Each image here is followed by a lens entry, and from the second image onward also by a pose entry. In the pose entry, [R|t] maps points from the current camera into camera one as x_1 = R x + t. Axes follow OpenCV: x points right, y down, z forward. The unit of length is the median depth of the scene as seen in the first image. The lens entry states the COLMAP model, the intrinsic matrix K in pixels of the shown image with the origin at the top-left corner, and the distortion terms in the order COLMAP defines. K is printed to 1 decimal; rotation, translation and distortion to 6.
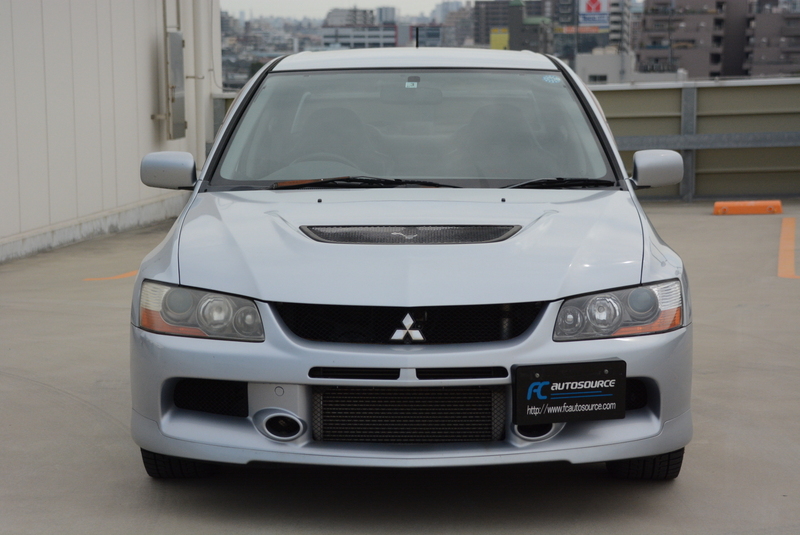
lens RADIAL K [[1947.8, 0, 400.0], [0, 1947.8, 267.5], [0, 0, 1]] dist [-0.027009, 0.227997]
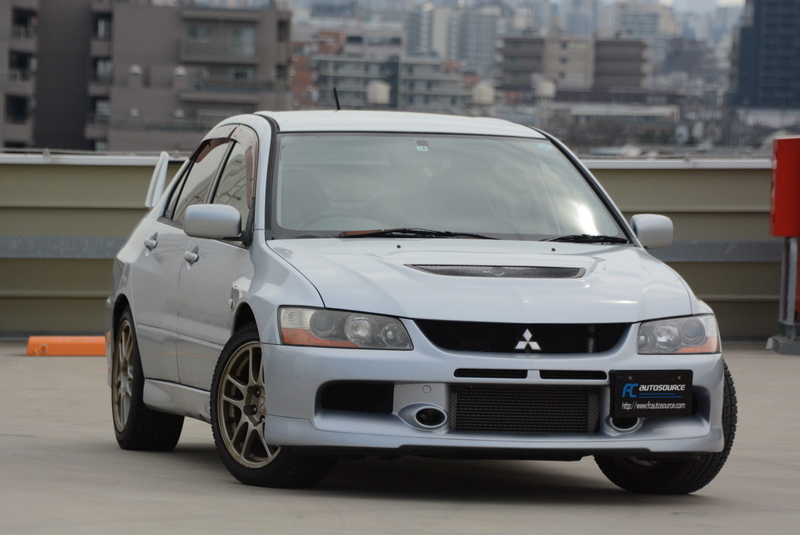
lens RADIAL K [[4678.7, 0, 400.0], [0, 4678.7, 267.5], [0, 0, 1]] dist [0.864767, 10.855958]
pose [[0.971175, 0.022744, 0.237282, -0.790856], [-0.005537, 0.997322, -0.072930, 0.204253], [-0.238305, 0.069514, 0.968699, -1.905425]]
